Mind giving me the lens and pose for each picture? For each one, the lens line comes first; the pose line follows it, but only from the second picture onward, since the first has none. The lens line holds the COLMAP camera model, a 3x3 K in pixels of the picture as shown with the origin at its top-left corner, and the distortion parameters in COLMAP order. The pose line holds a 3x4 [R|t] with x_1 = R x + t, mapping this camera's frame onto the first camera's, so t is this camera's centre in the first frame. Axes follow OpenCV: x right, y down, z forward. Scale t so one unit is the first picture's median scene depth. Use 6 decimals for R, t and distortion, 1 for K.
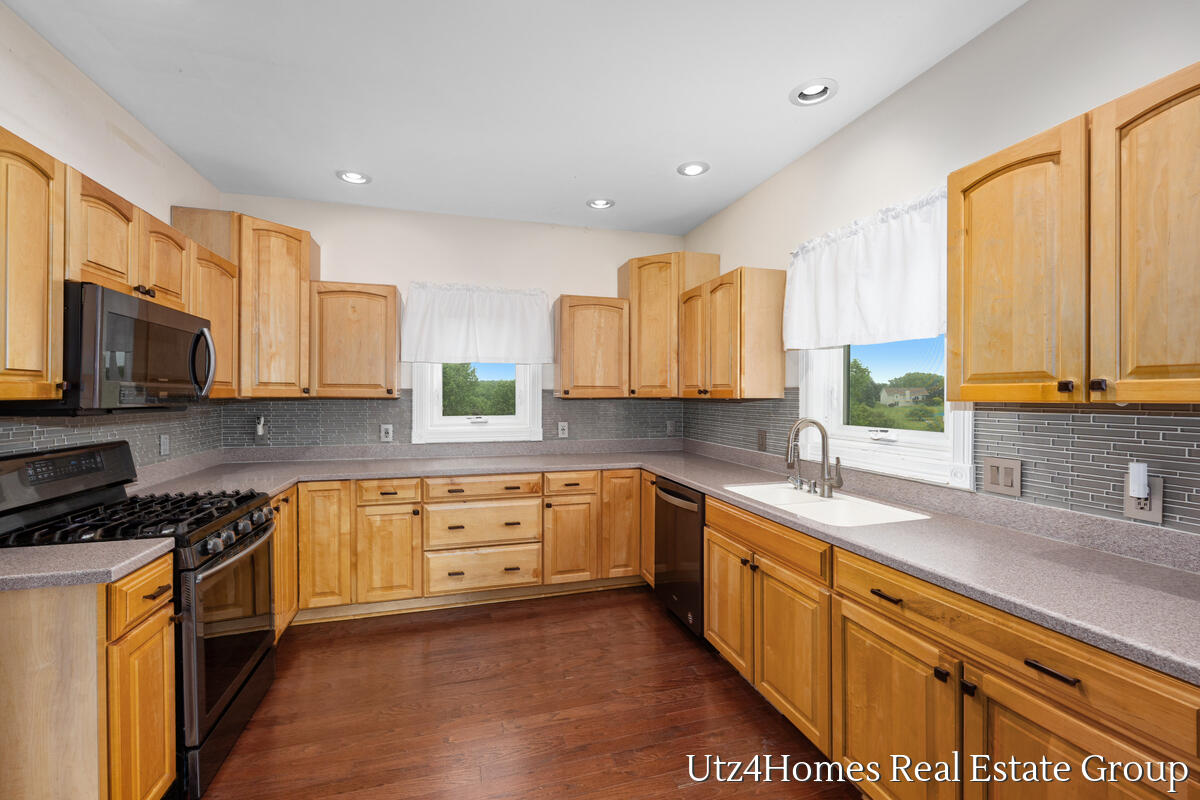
lens RADIAL K [[488.9, 0, 597.7], [0, 488.9, 397.0], [0, 0, 1]] dist [-0.001418, 0.000007]
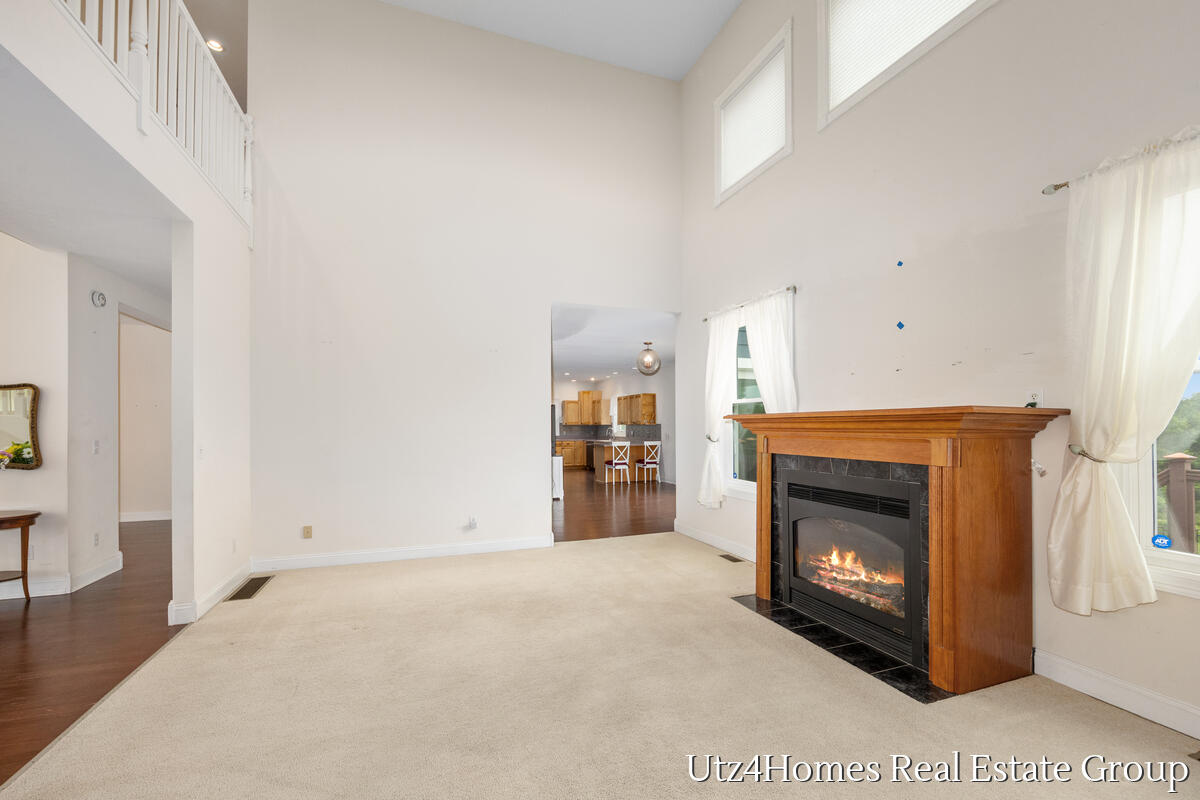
lens RADIAL K [[488.9, 0, 597.7], [0, 488.9, 397.0], [0, 0, 1]] dist [-0.001418, 0.000007]
pose [[0.997519, -0.002016, 0.070372, -0.105225], [0.006199, 0.998223, -0.059261, 0.015070], [-0.070128, 0.059550, 0.995759, -3.924829]]
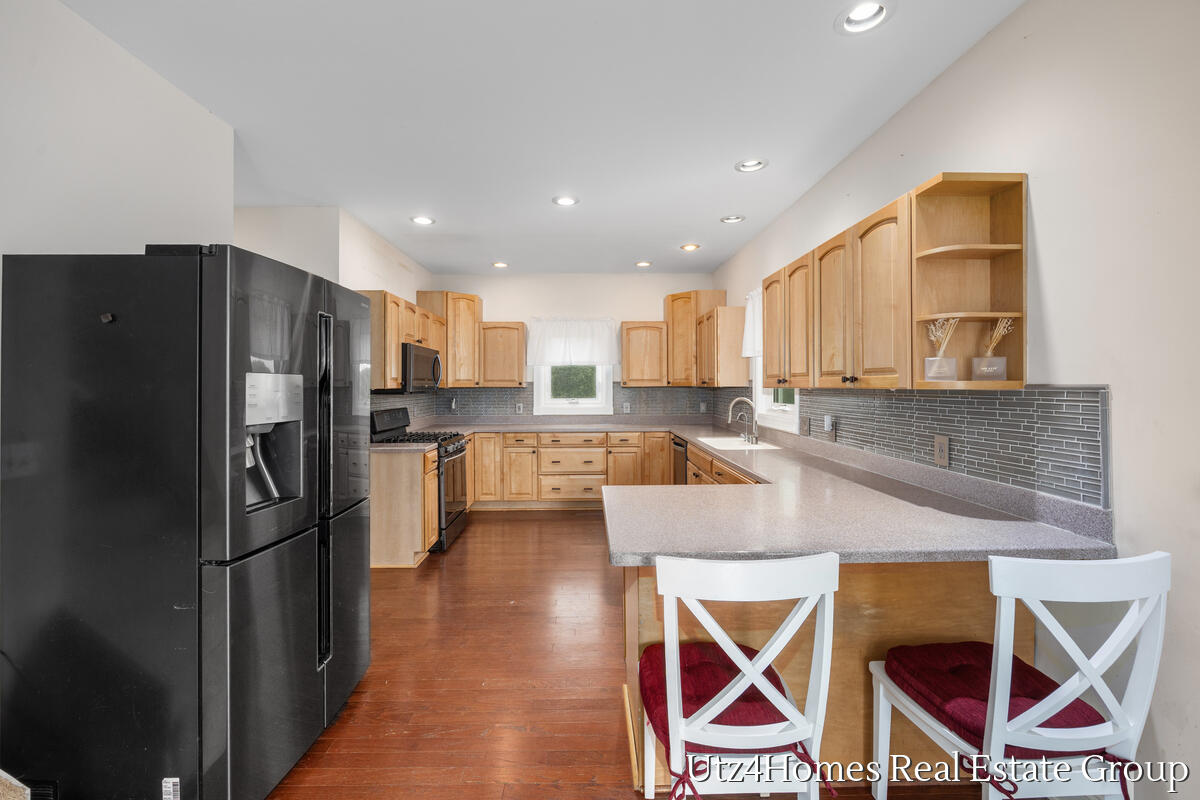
lens RADIAL K [[491.4, 0, 602.2], [0, 491.4, 384.3], [0, 0, 1]] dist [0.000562, 0.000059]
pose [[0.967587, -0.005686, -0.252472, 0.317419], [0.004923, 0.999981, -0.003652, -0.001659], [0.252488, 0.002291, 0.967597, -0.659340]]
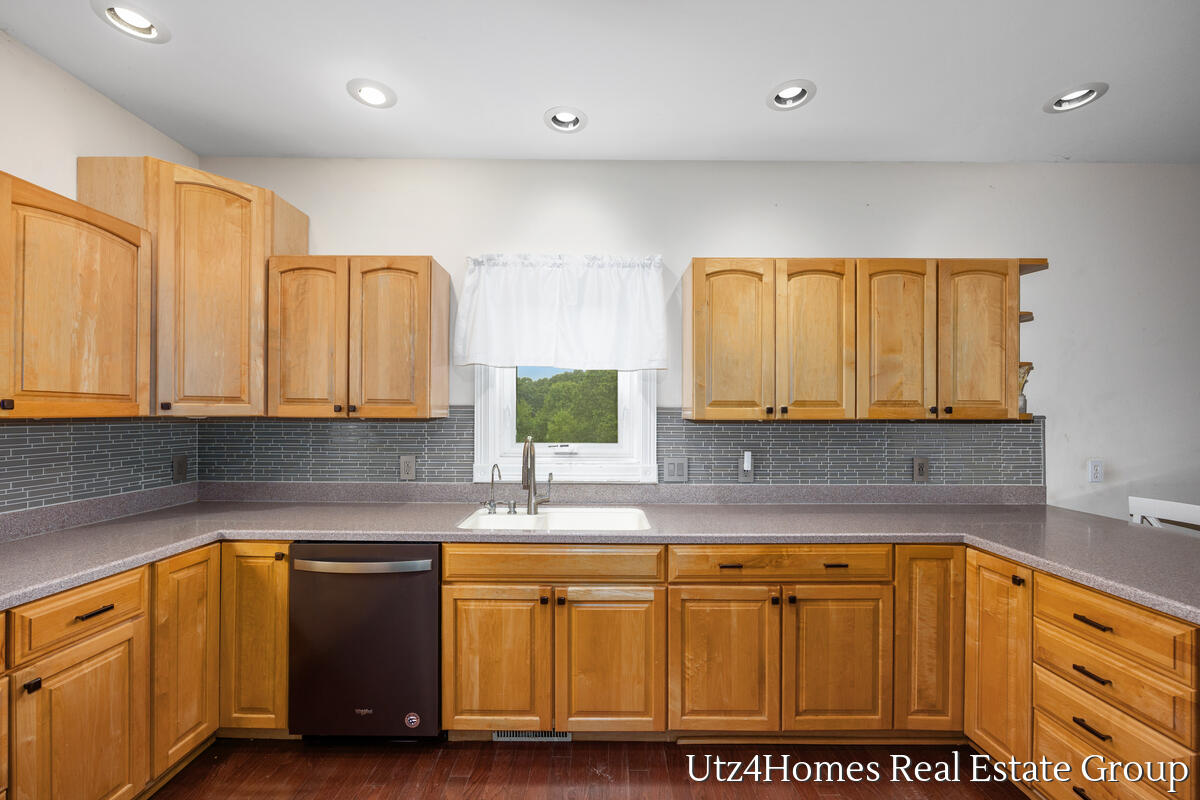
lens RADIAL K [[480.5, 0, 599.0], [0, 480.5, 416.5], [0, 0, 1]] dist [-0.002398, -0.000229]
pose [[0.276809, 0.001400, 0.960924, -0.376340], [-0.000699, 0.999999, -0.001256, 0.001558], [-0.960925, -0.000324, 0.276810, 0.482934]]
